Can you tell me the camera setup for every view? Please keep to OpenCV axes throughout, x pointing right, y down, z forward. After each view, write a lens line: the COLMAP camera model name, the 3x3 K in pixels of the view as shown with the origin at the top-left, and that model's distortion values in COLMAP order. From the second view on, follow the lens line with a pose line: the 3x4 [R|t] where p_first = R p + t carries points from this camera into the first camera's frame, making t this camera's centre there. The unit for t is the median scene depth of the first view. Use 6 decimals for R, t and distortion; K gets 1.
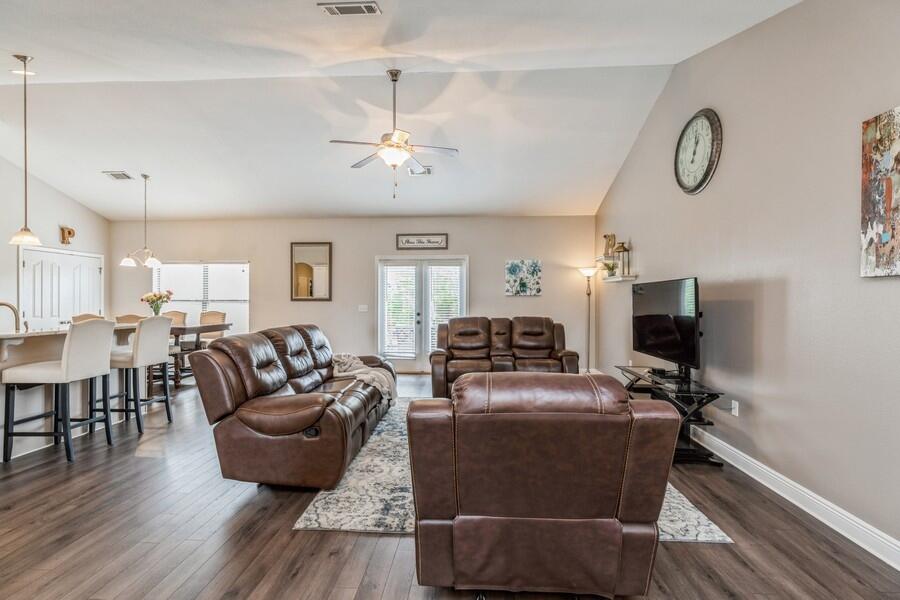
lens RADIAL K [[405.0, 0, 451.3], [0, 405.0, 302.9], [0, 0, 1]] dist [0.004127, 0.000887]
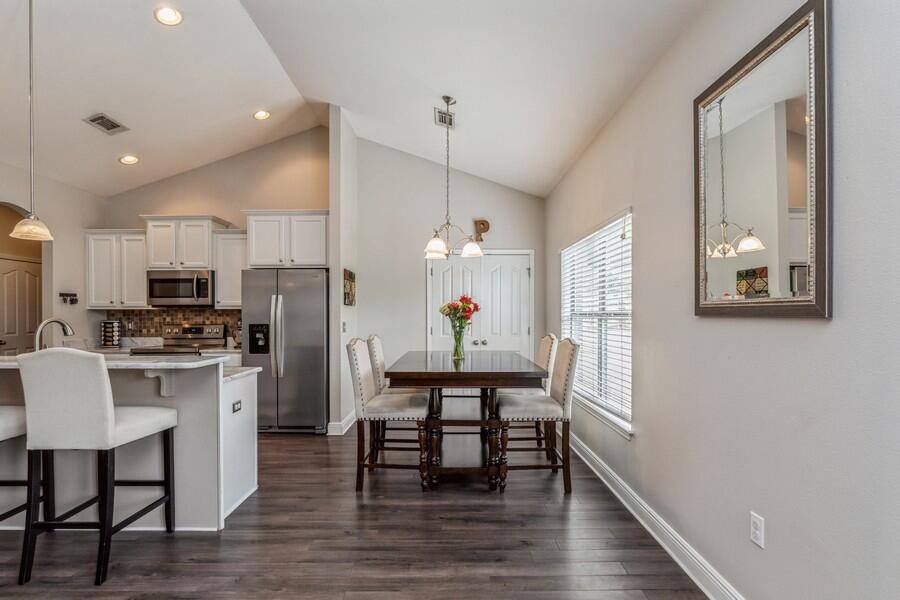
lens RADIAL K [[446.9, 0, 457.4], [0, 446.9, 314.4], [0, 0, 1]] dist [0.000854, -0.000042]
pose [[0.069370, 0.000457, -0.997591, -0.235905], [-0.002999, 0.999995, 0.000249, -0.009911], [0.997586, 0.002975, 0.069372, 1.501083]]
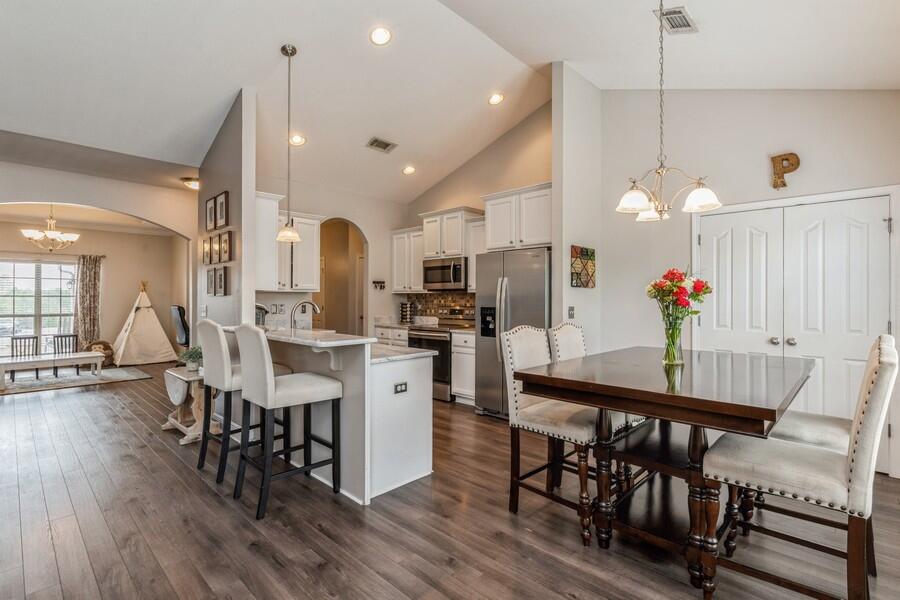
lens RADIAL K [[436.0, 0, 451.2], [0, 436.0, 295.8], [0, 0, 1]] dist [-0.003850, -0.000495]
pose [[-0.656462, -0.004680, -0.754344, -0.441481], [-0.005237, 0.999985, -0.001647, -0.010064], [0.754341, 0.002870, -0.656477, 1.681922]]
